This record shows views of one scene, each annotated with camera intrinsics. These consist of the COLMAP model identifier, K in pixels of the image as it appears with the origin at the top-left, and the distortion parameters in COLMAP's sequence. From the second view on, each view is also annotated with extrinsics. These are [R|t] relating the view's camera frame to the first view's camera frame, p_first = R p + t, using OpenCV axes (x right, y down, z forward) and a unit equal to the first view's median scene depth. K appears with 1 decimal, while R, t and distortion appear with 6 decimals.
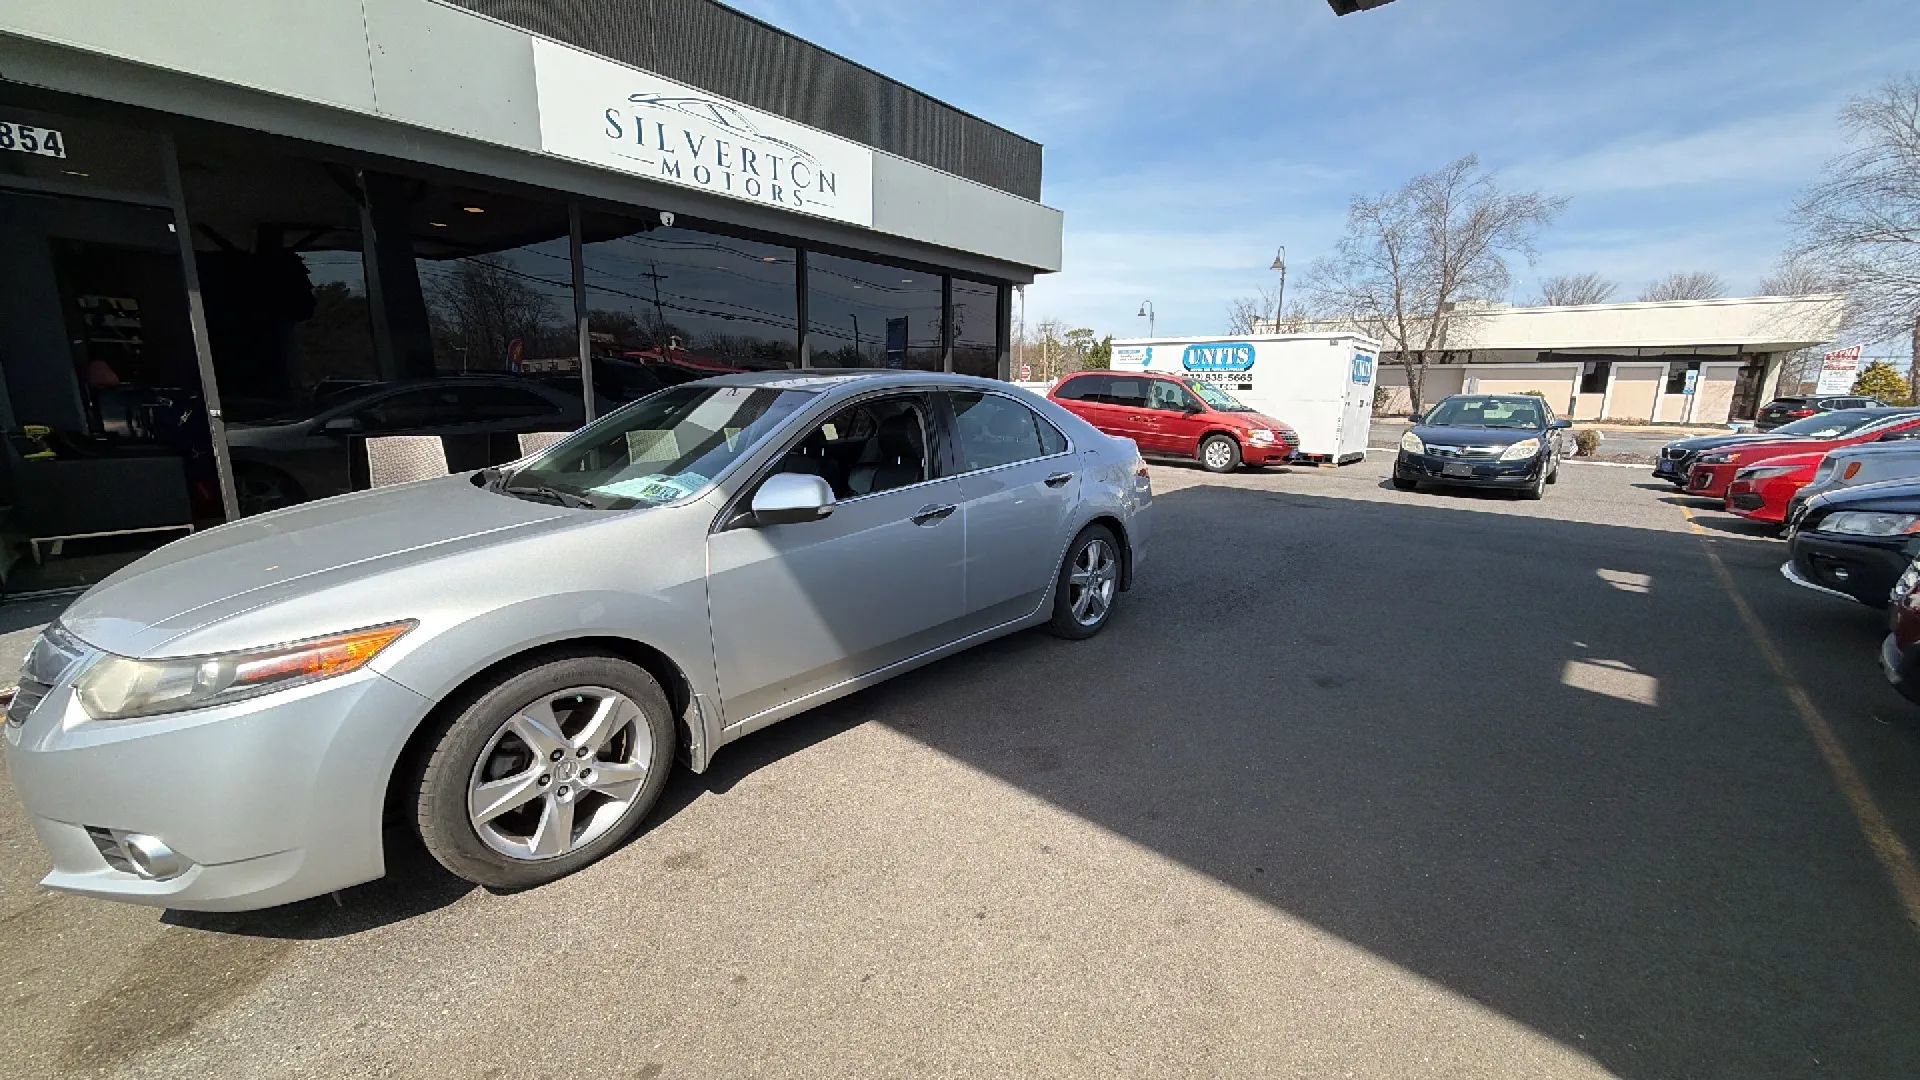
lens RADIAL K [[729.5, 0, 961.0], [0, 729.5, 541.6], [0, 0, 1]] dist [-0.000986, 0.000257]
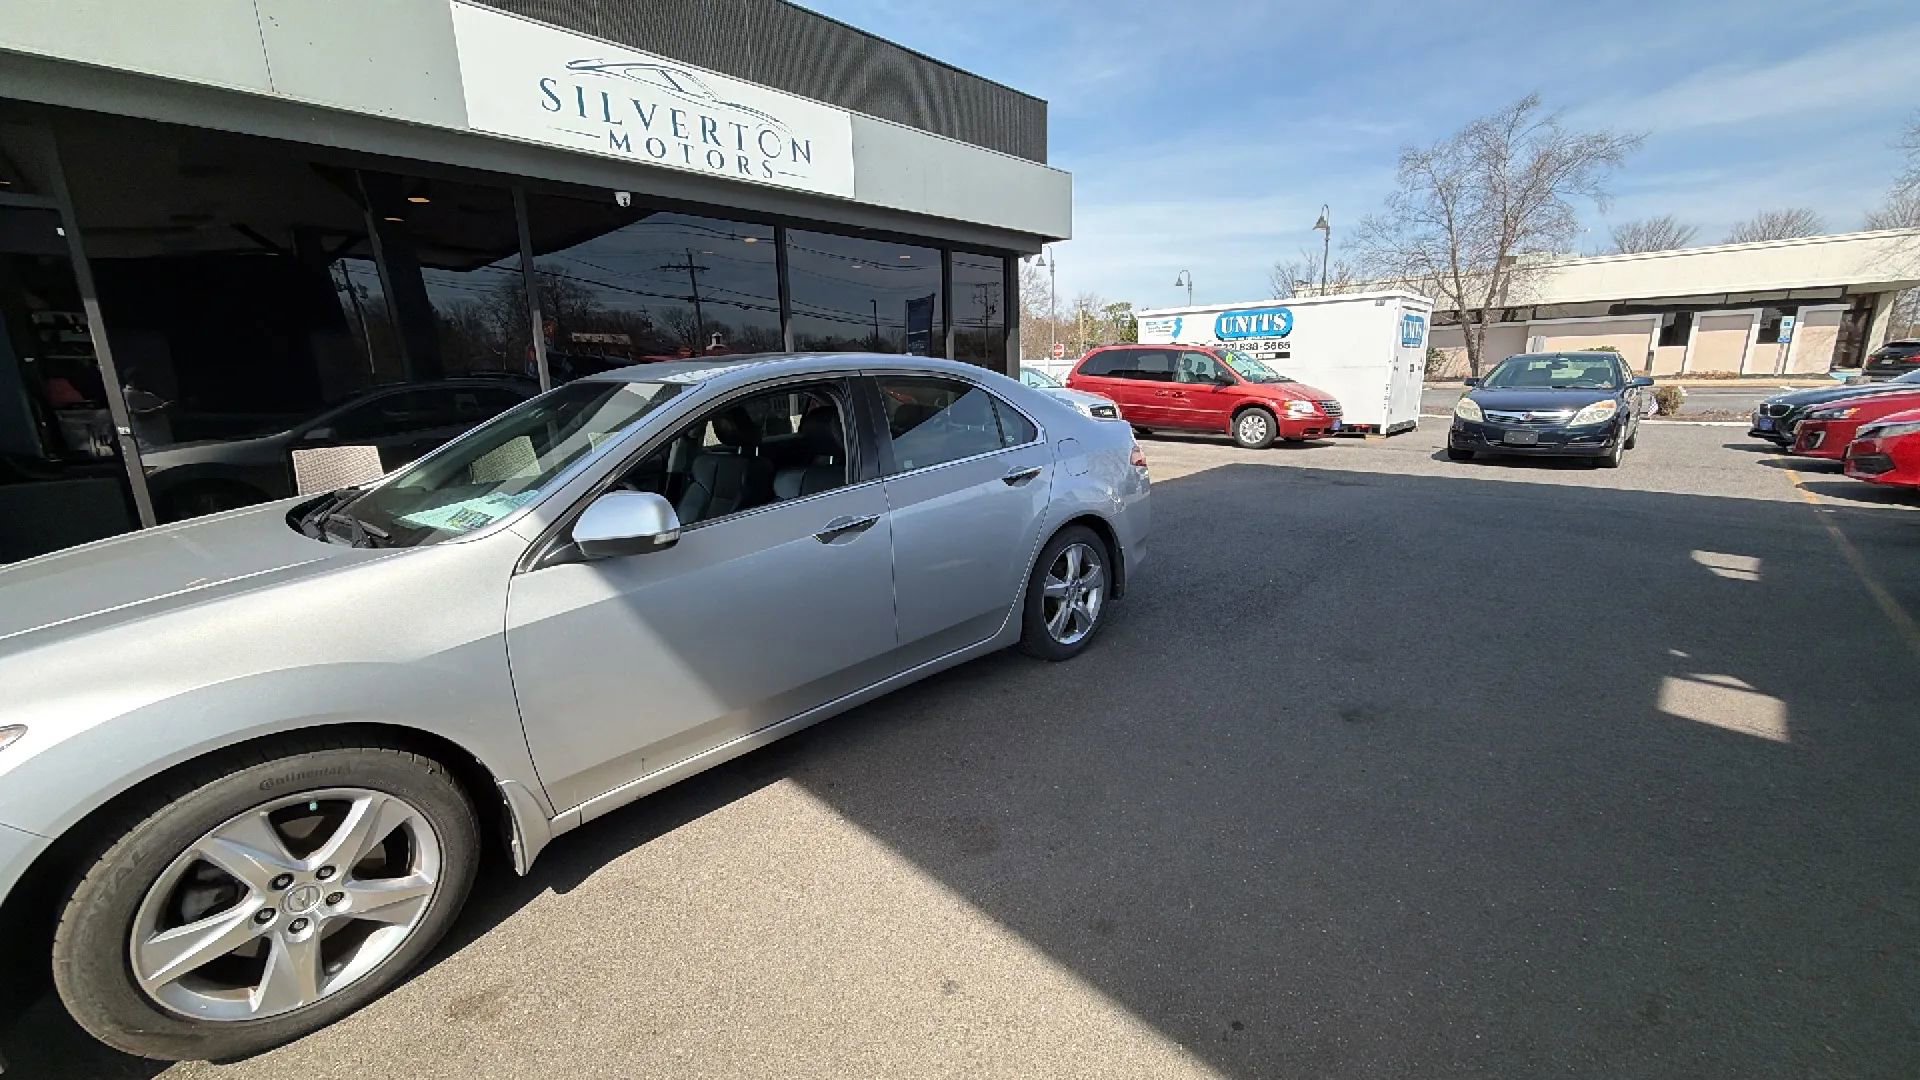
lens RADIAL K [[729.5, 0, 961.0], [0, 729.5, 541.6], [0, 0, 1]] dist [-0.000986, 0.000257]
pose [[0.997860, -0.027856, -0.059164, 0.063919], [0.029270, 0.999303, 0.023176, -0.017917], [0.058477, -0.024858, 0.997979, 0.091374]]
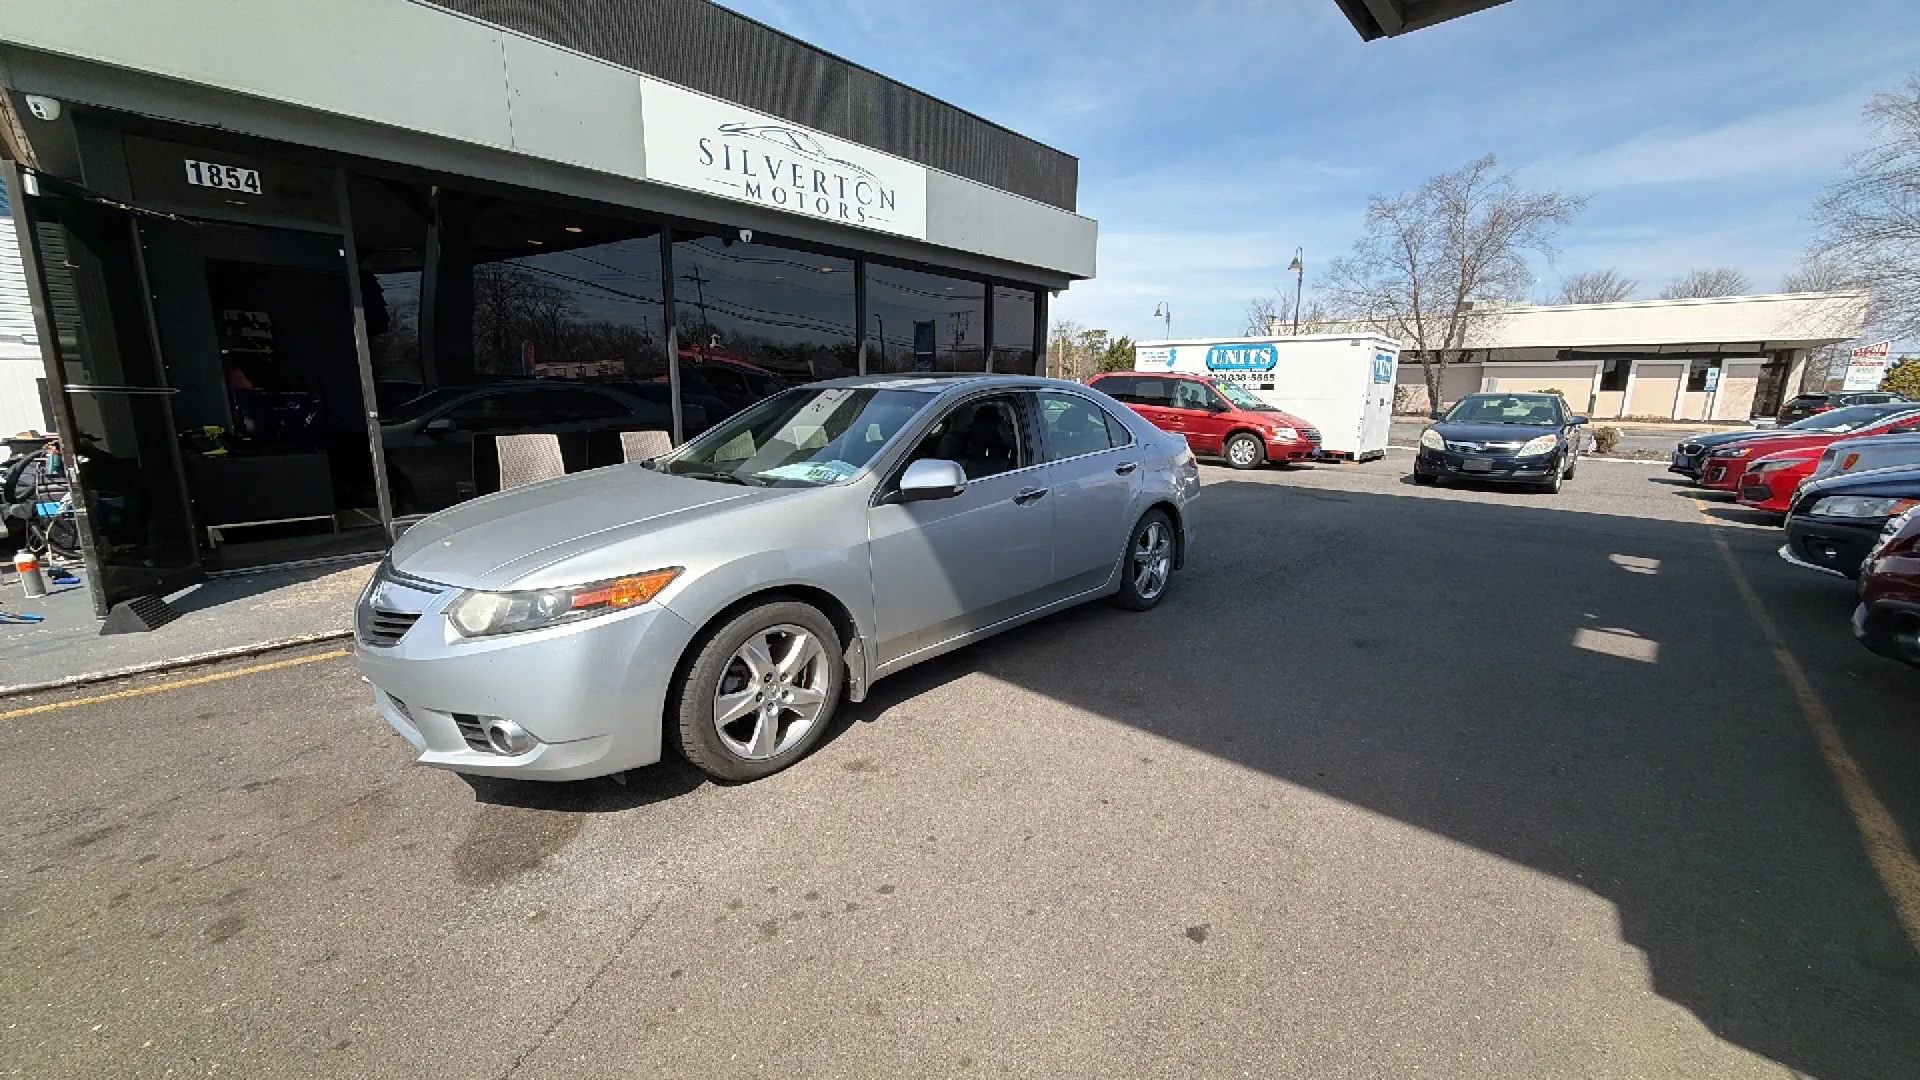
lens RADIAL K [[729.5, 0, 961.0], [0, 729.5, 541.6], [0, 0, 1]] dist [-0.000986, 0.000257]
pose [[0.999850, -0.001526, -0.017270, -0.060400], [0.001501, 0.999998, -0.001460, 0.017722], [0.017272, 0.001434, 0.999850, -0.084342]]
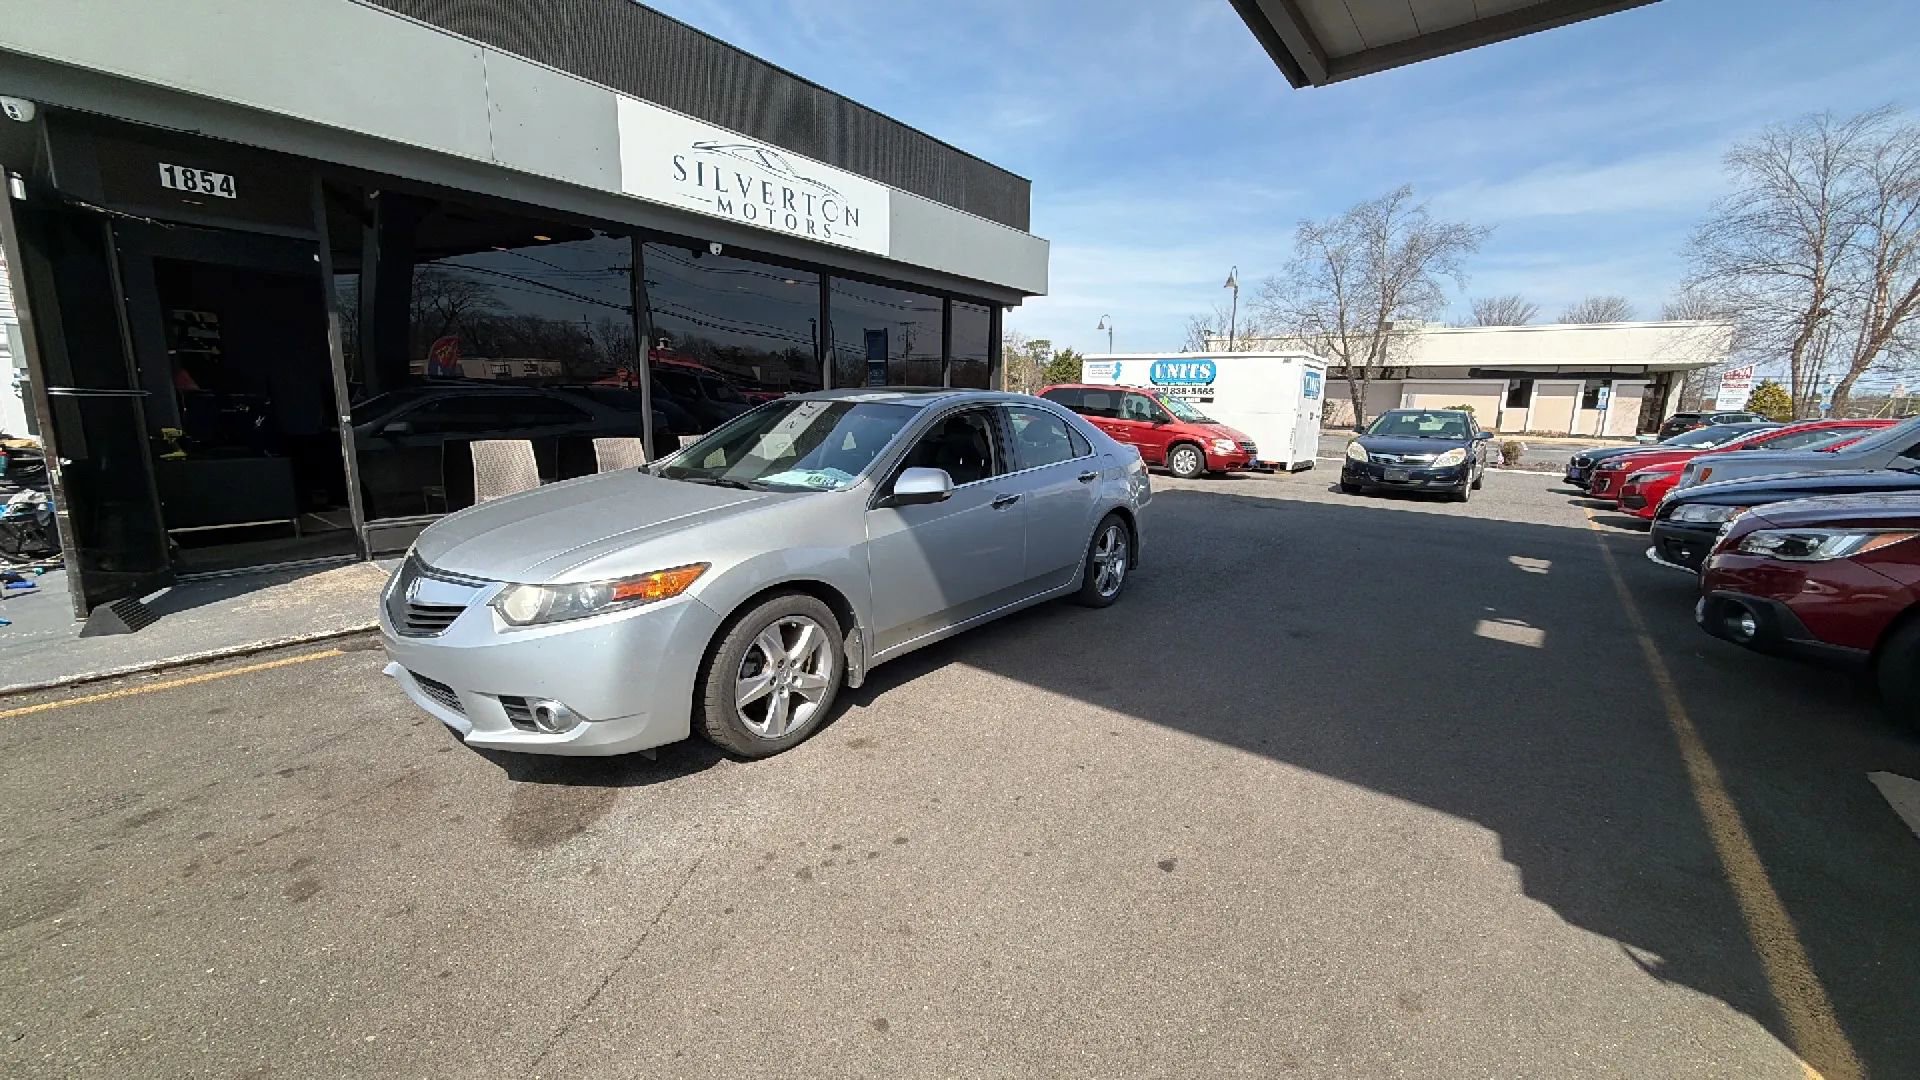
lens RADIAL K [[731.8, 0, 962.4], [0, 731.8, 537.8], [0, 0, 1]] dist [-0.000270, 0.000319]
pose [[0.998215, -0.002594, 0.059671, -0.089244], [0.003631, 0.999844, -0.017280, 0.023430], [-0.059617, 0.017466, 0.998069, -0.136690]]
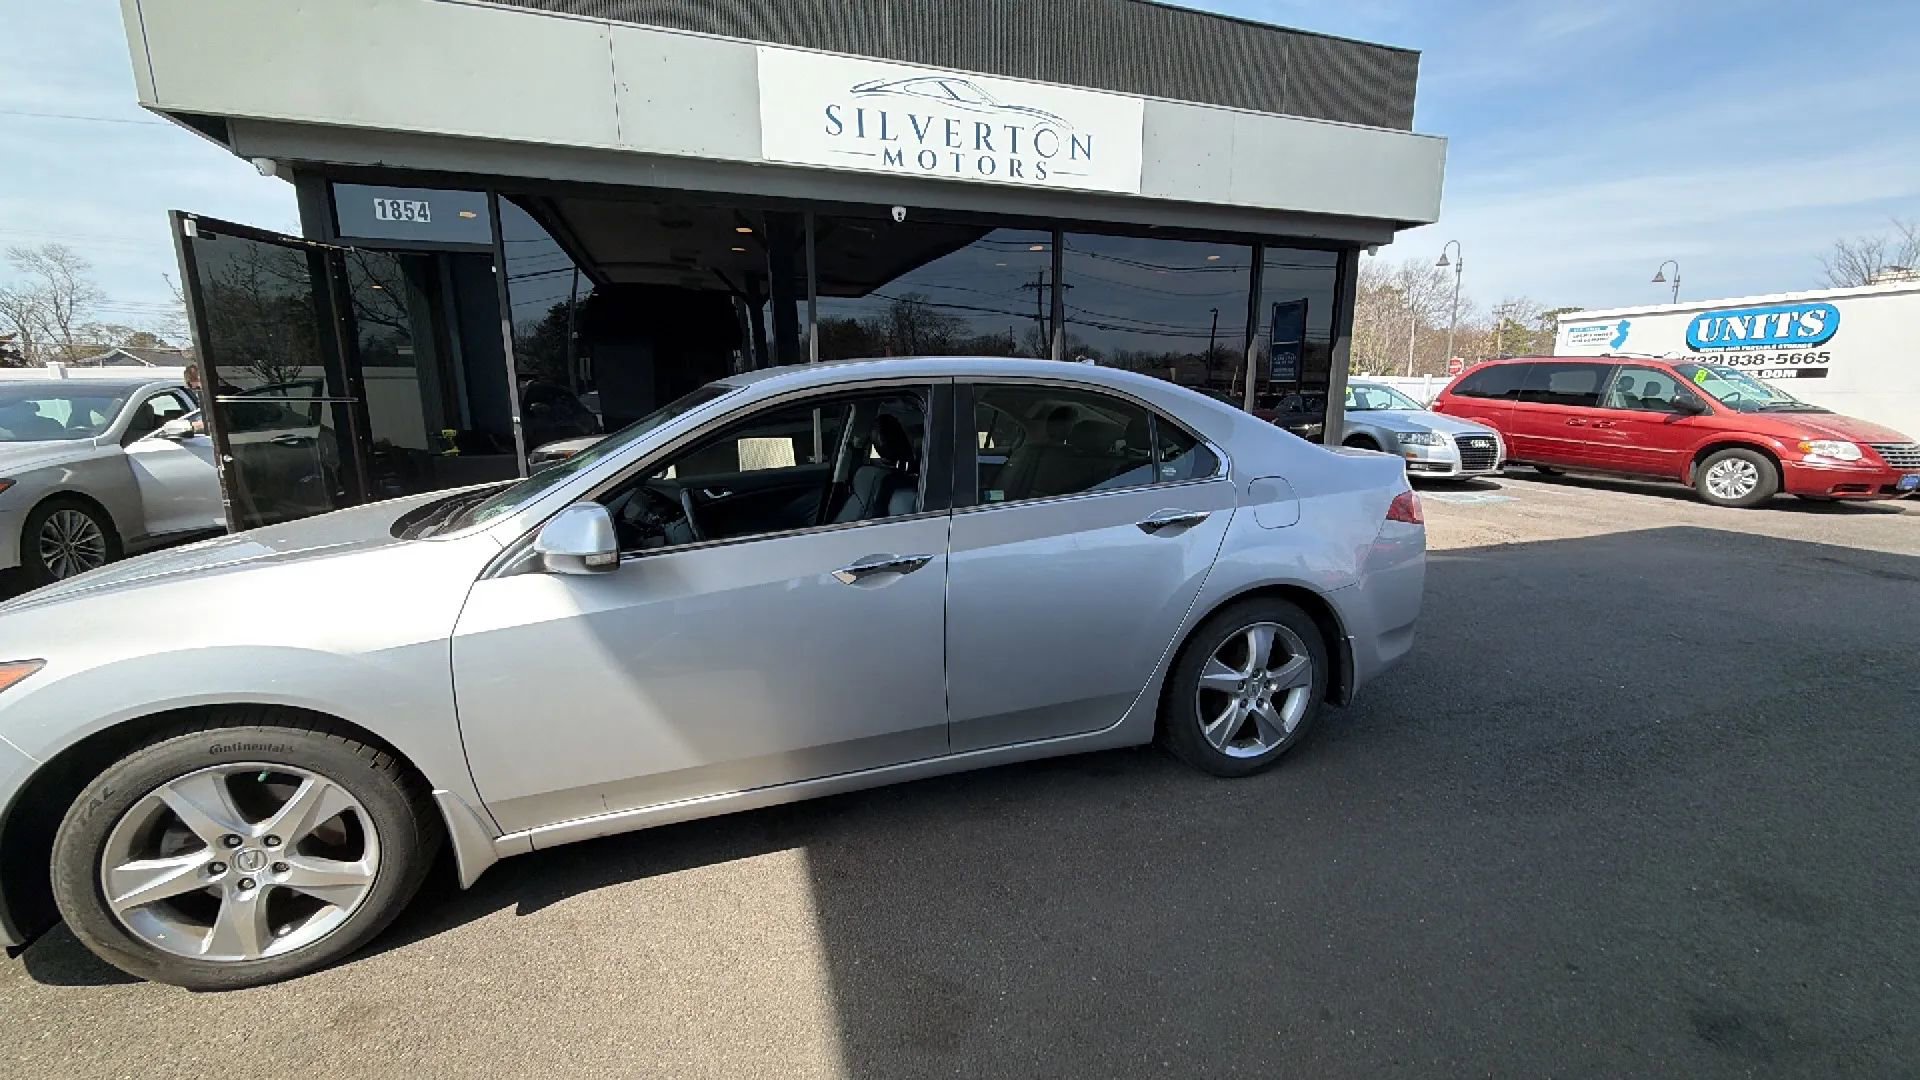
lens RADIAL K [[730.3, 0, 956.4], [0, 730.3, 542.9], [0, 0, 1]] dist [-0.000598, 0.000046]
pose [[0.867556, 0.080446, -0.490790, 0.160308], [-0.082380, 0.996444, 0.017707, -0.036599], [0.490469, 0.025070, 0.871098, 0.212043]]
